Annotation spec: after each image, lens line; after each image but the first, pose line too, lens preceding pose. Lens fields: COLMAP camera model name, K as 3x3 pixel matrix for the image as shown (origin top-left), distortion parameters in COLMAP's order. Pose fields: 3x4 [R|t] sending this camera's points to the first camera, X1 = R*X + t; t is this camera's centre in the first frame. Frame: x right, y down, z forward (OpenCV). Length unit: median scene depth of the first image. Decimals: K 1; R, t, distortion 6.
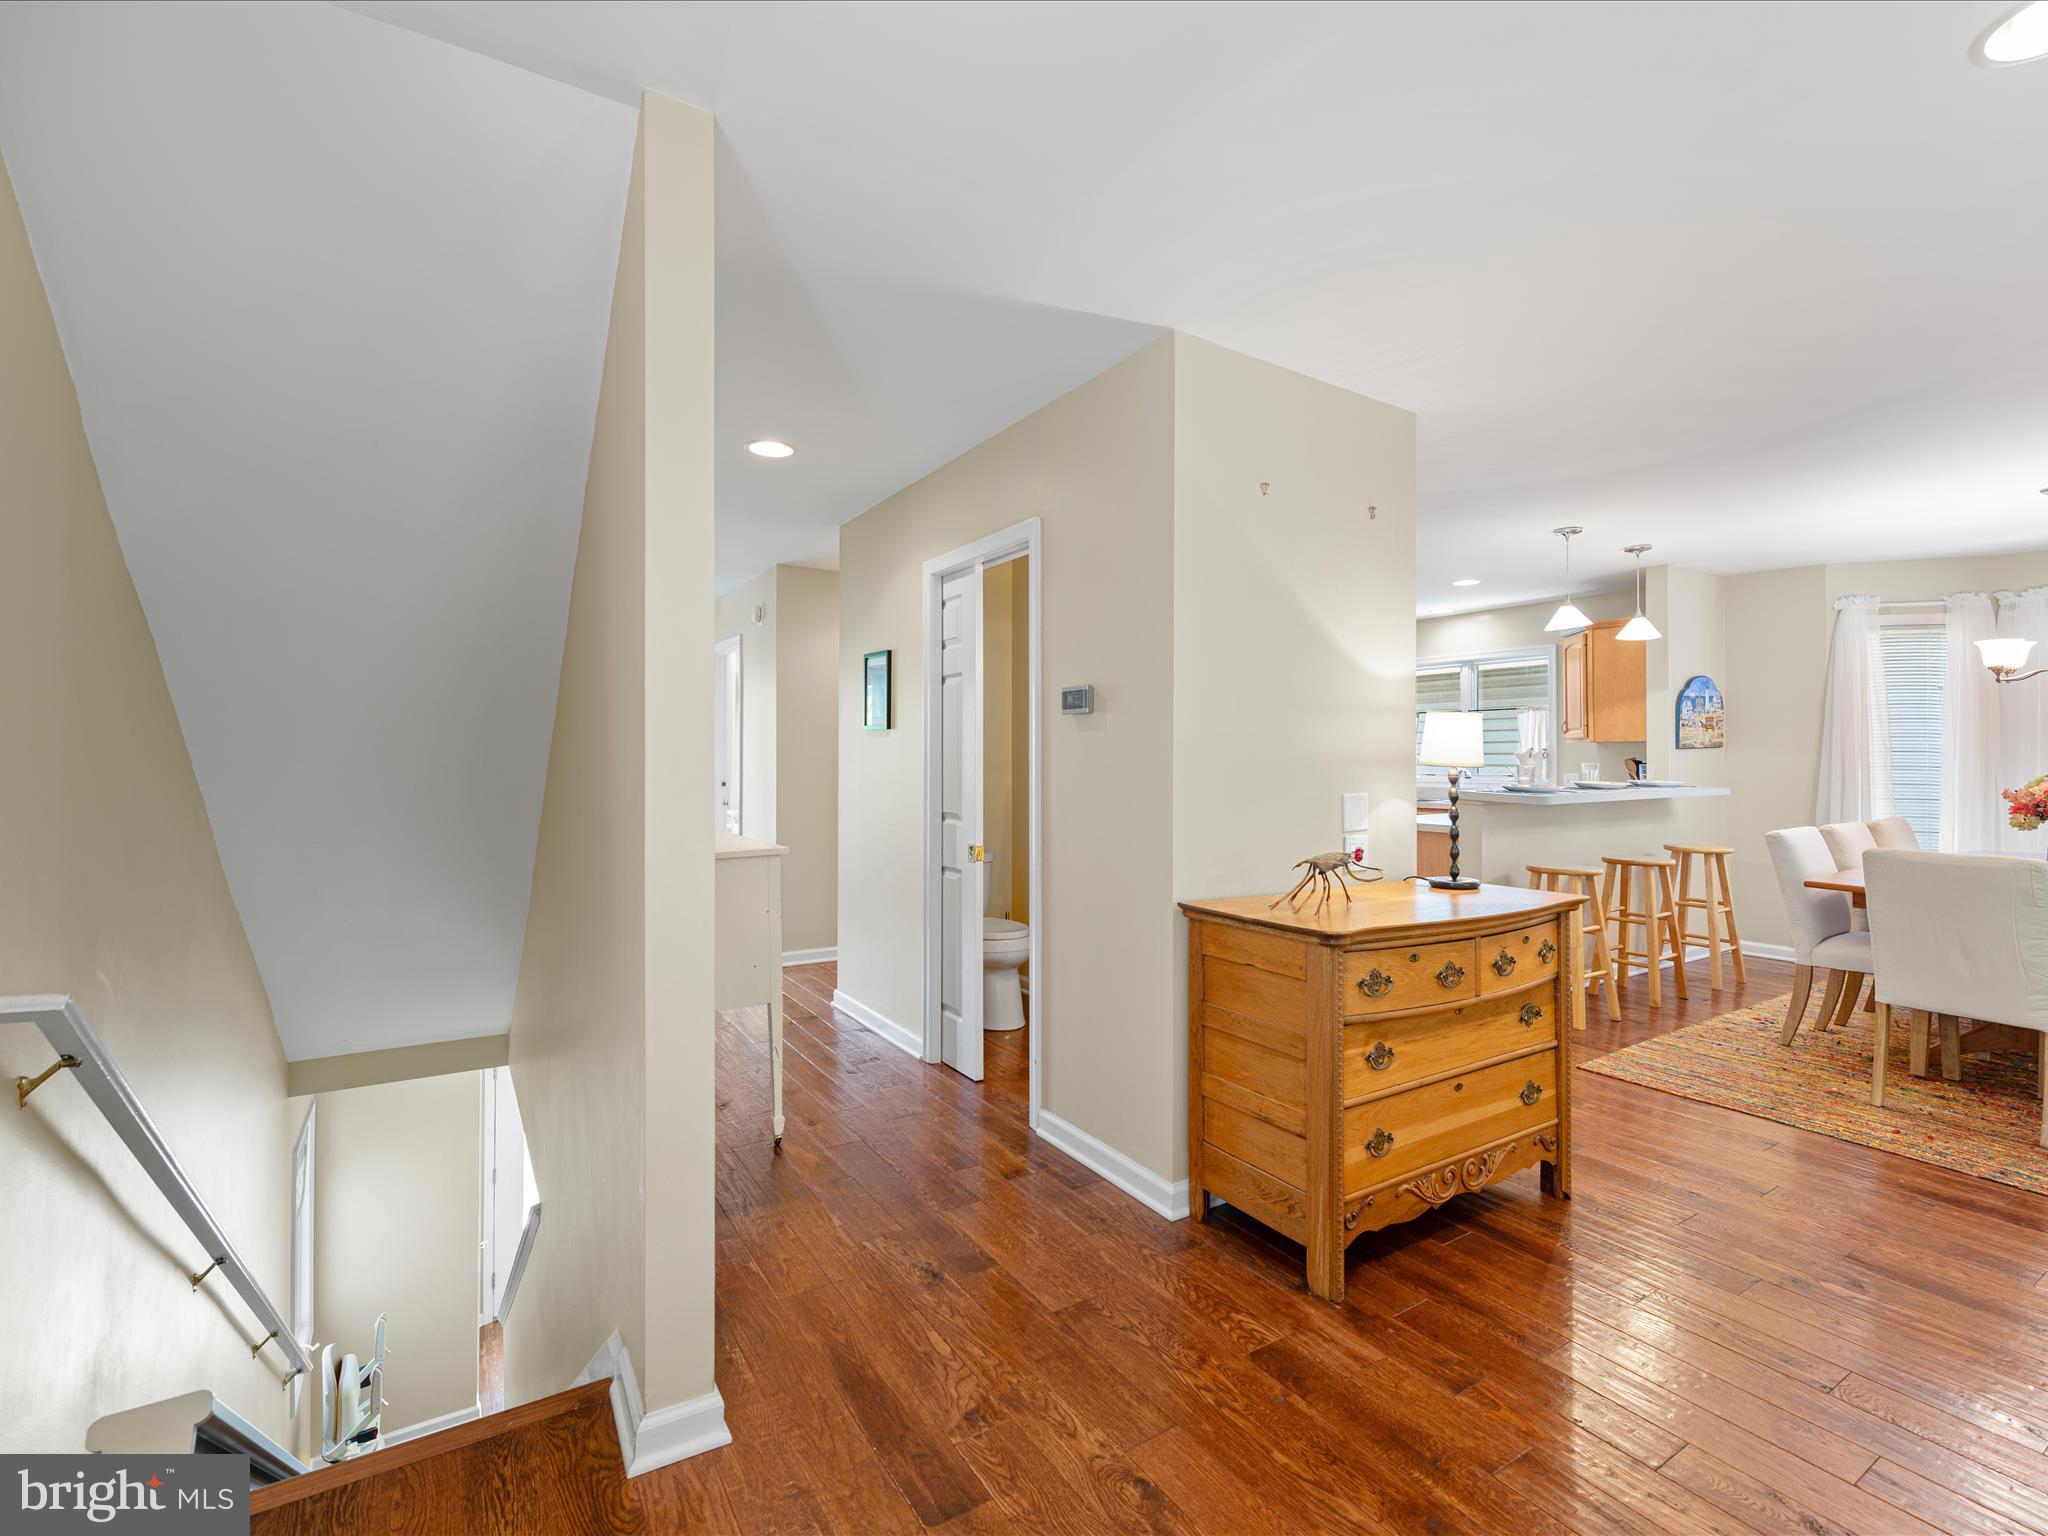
lens RADIAL K [[925.5, 0, 1017.3], [0, 925.5, 777.7], [0, 0, 1]] dist [0.000704, -0.000925]
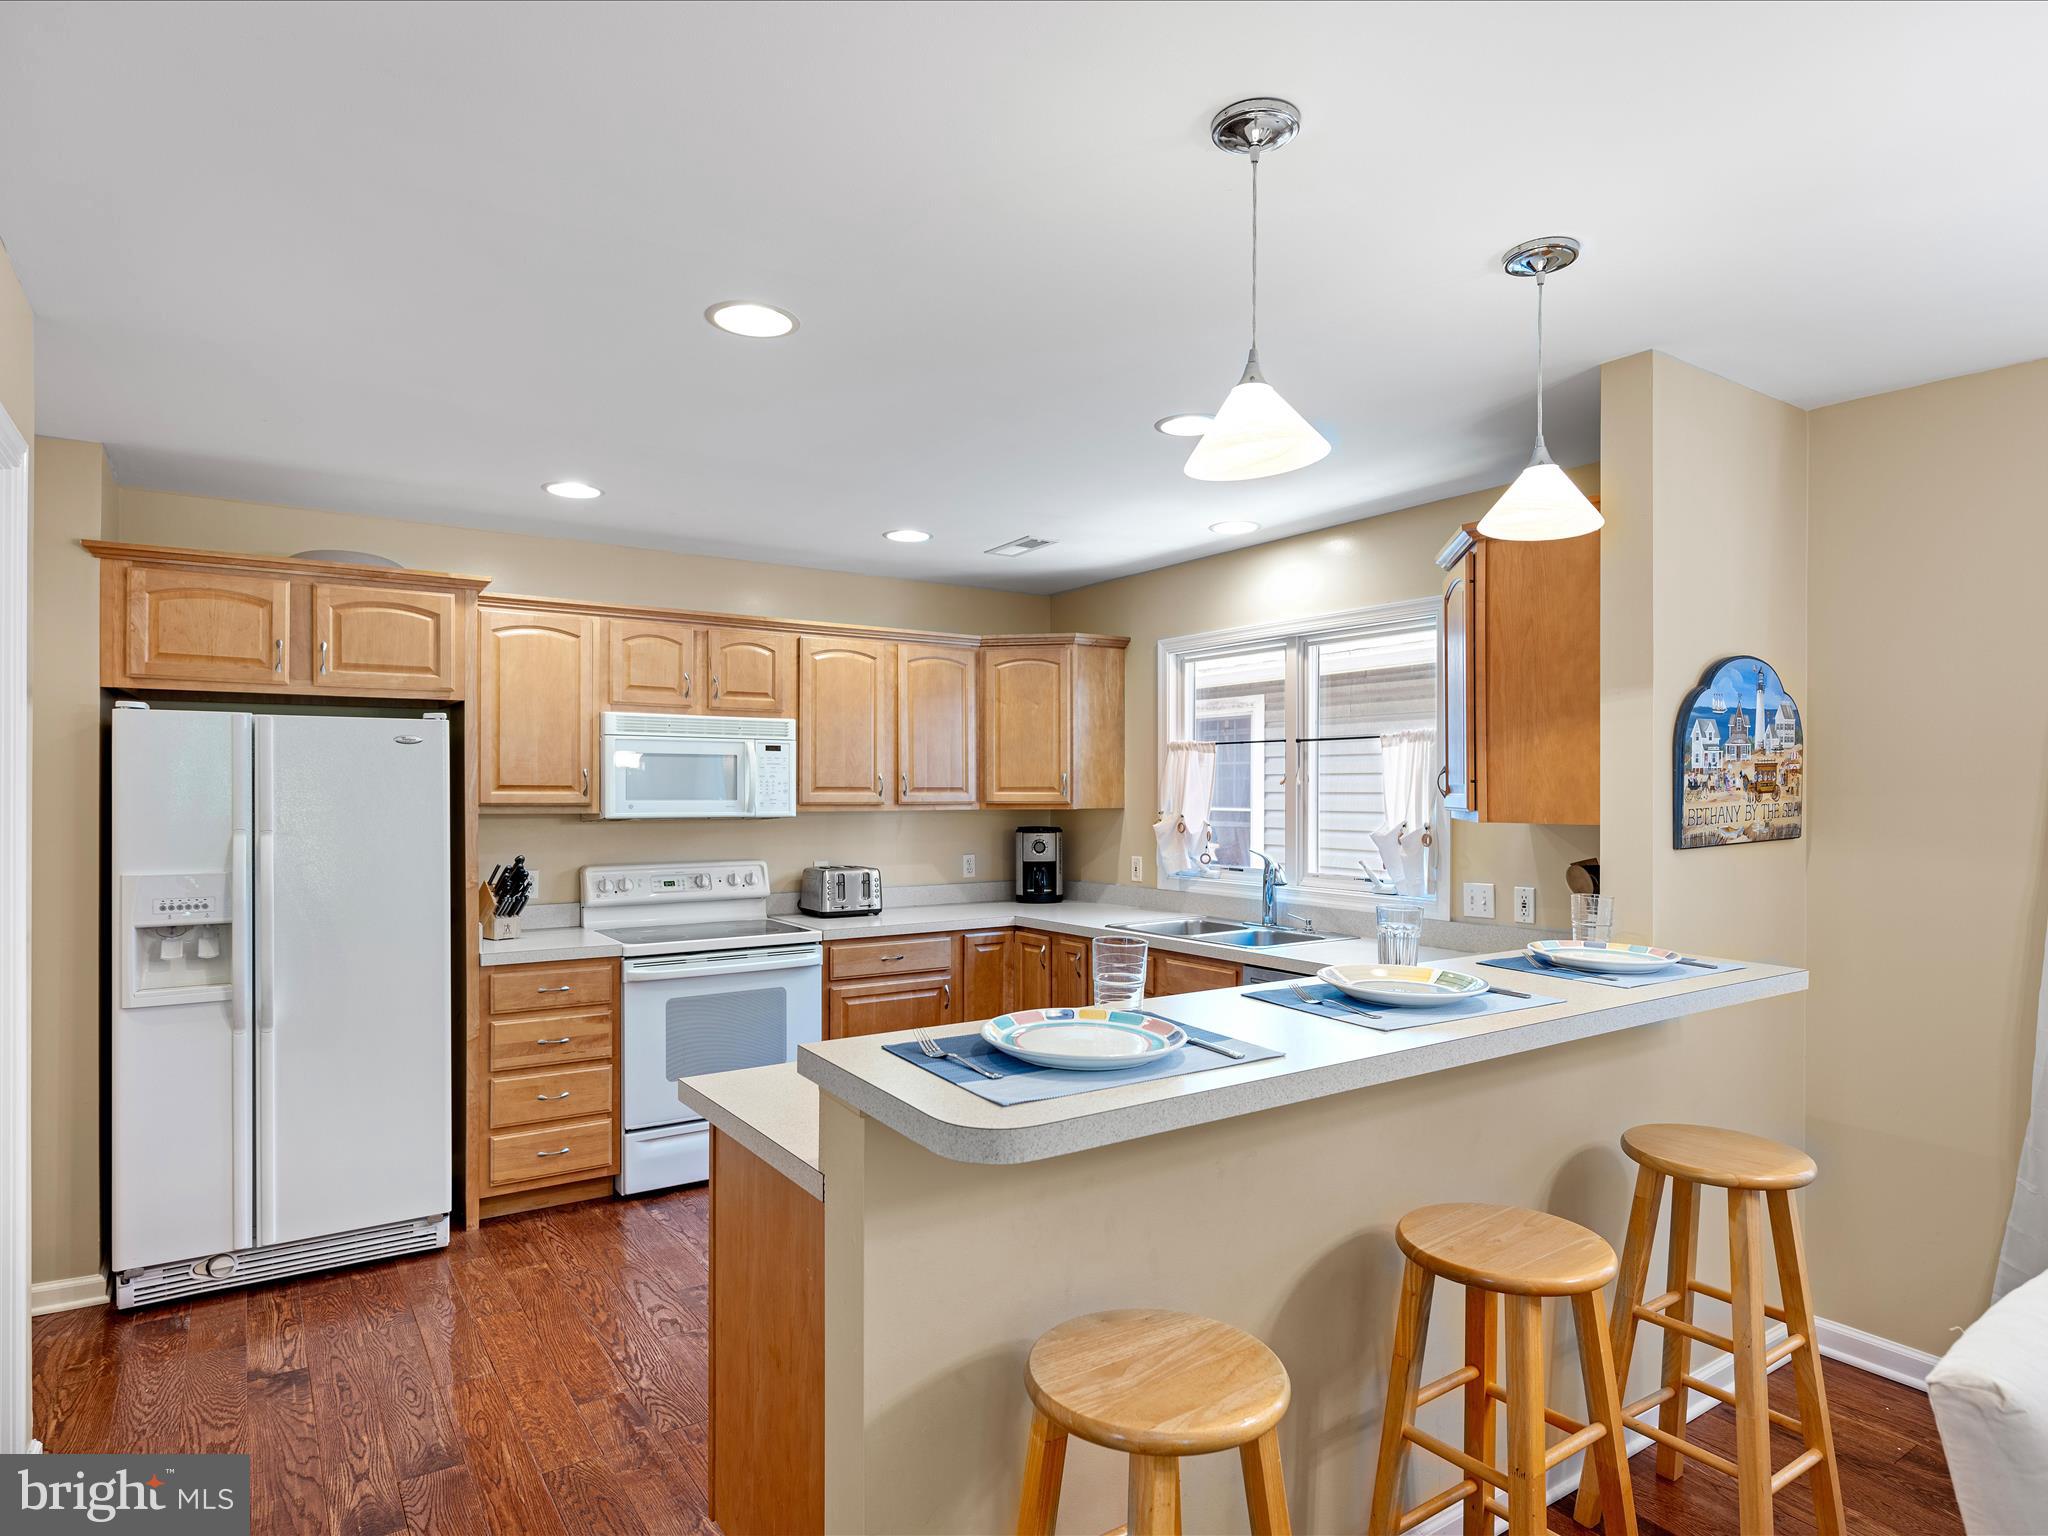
lens RADIAL K [[1171.8, 0, 1021.7], [0, 1171.8, 813.1], [0, 0, 1]] dist [0.000649, -0.000141]
pose [[0.999046, 0.003618, 0.043521, 0.423171], [-0.003524, 0.999991, -0.002244, -0.043148], [-0.043529, 0.002088, 0.999050, 0.532631]]
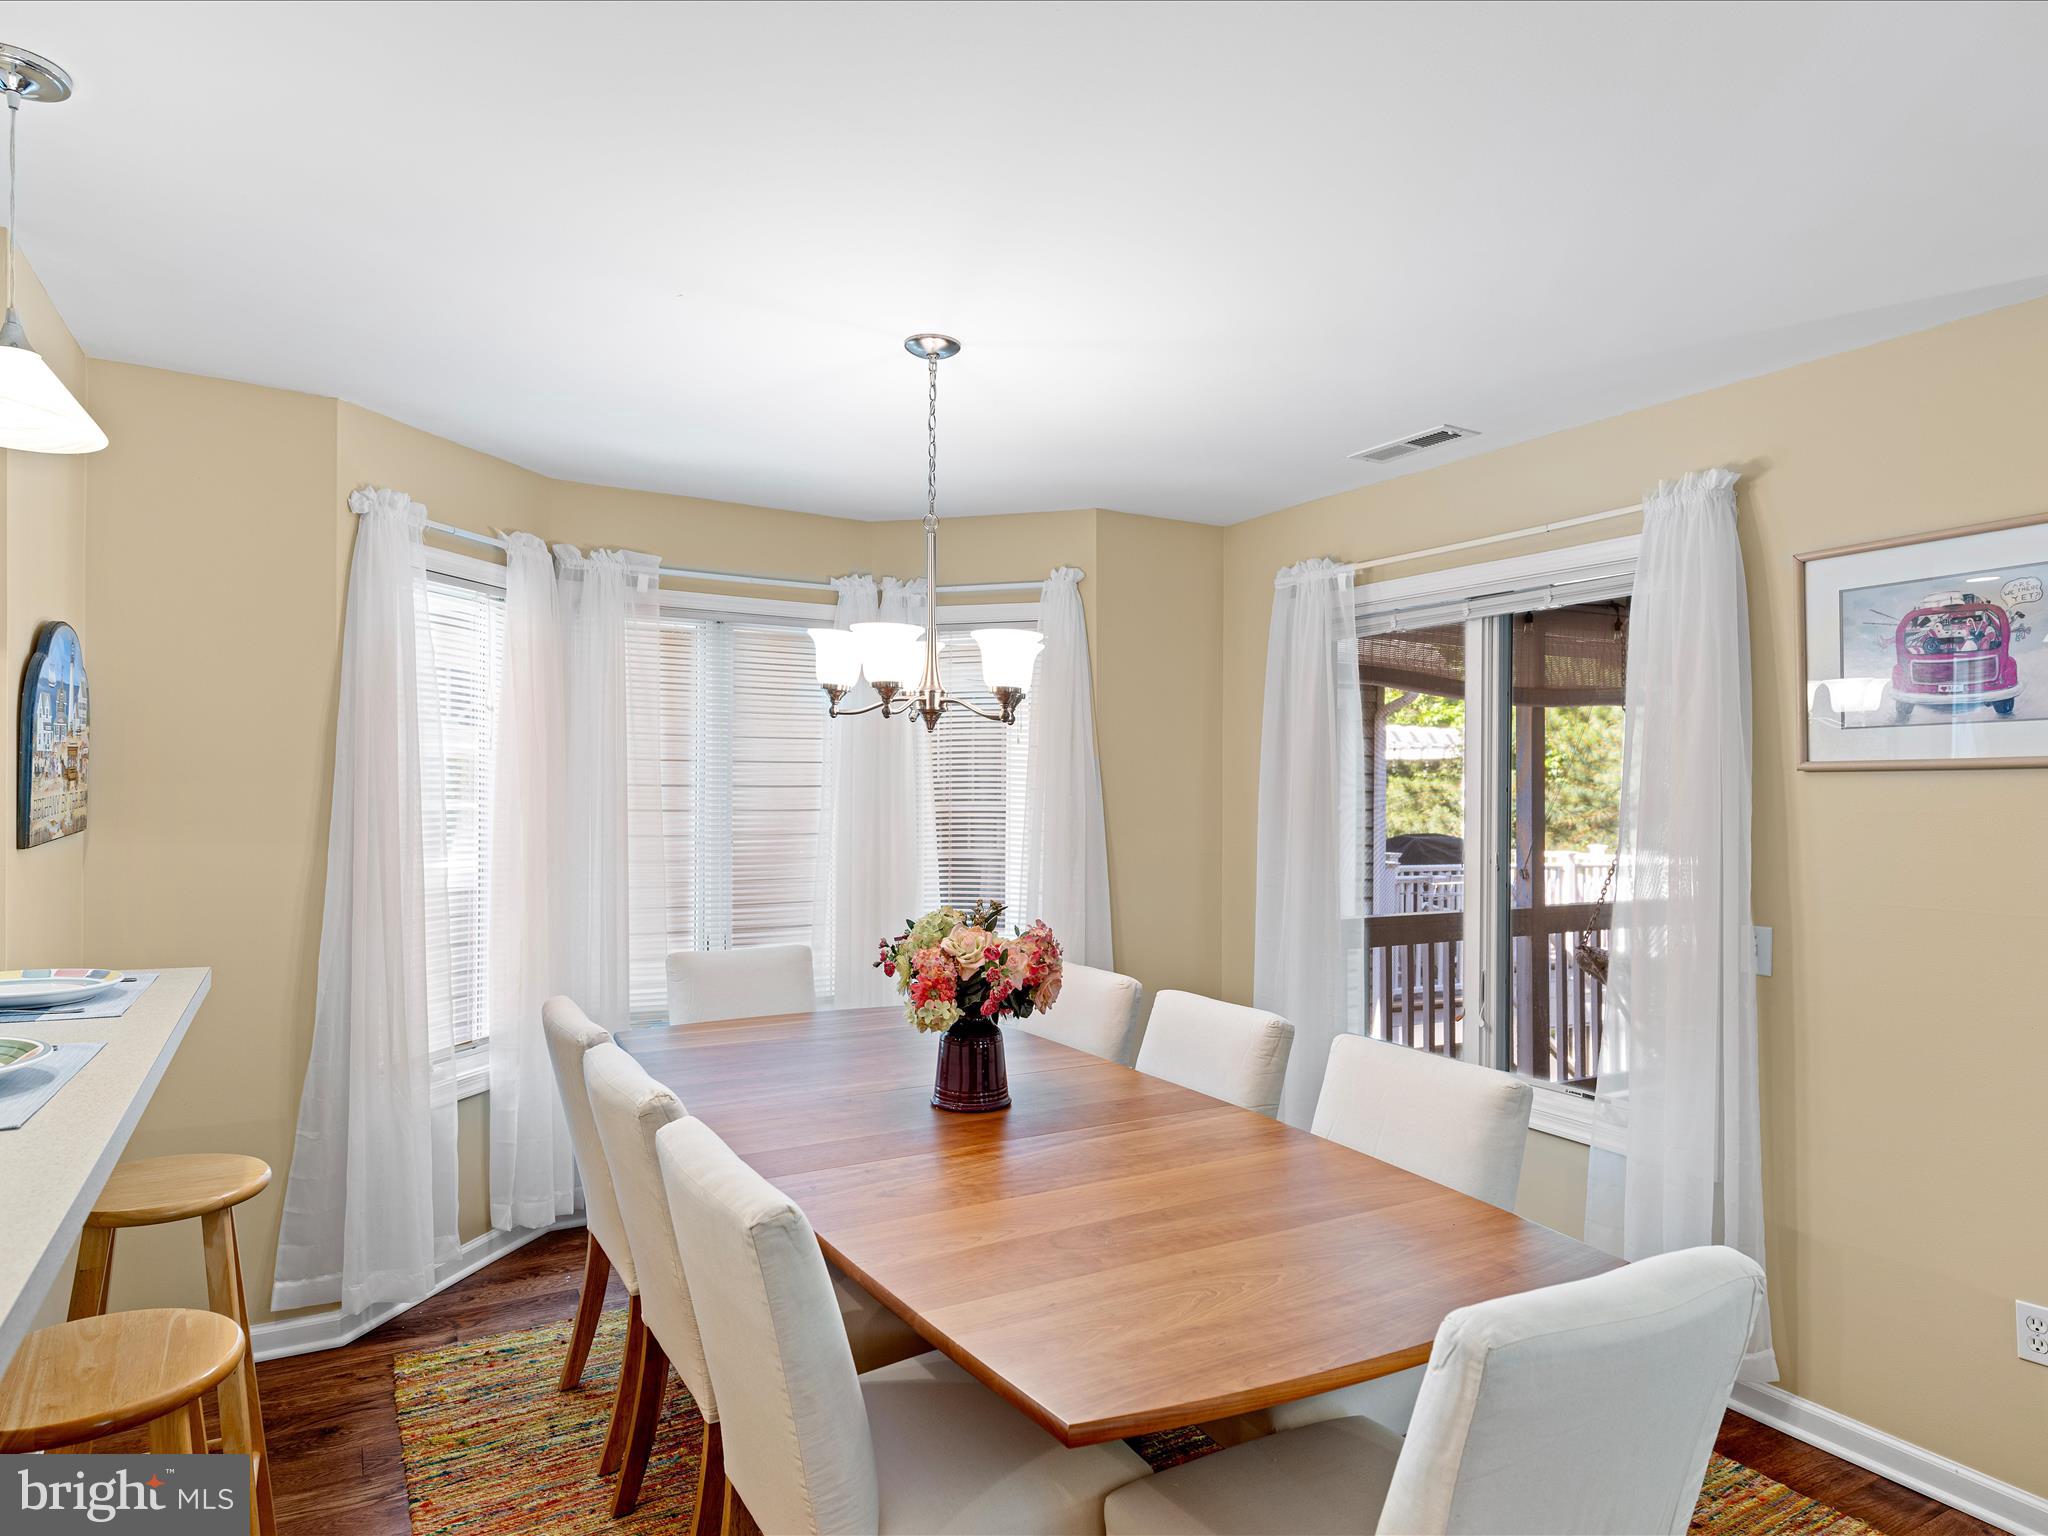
lens RADIAL K [[1232.0, 0, 976.4], [0, 1232.0, 772.7], [0, 0, 1]] dist [-0.003769, -0.001685]
pose [[0.039892, 0.015116, 0.999090, 0.311043], [0.010837, 0.999820, -0.015559, -0.045943], [-0.999145, 0.011448, 0.039721, 0.659136]]
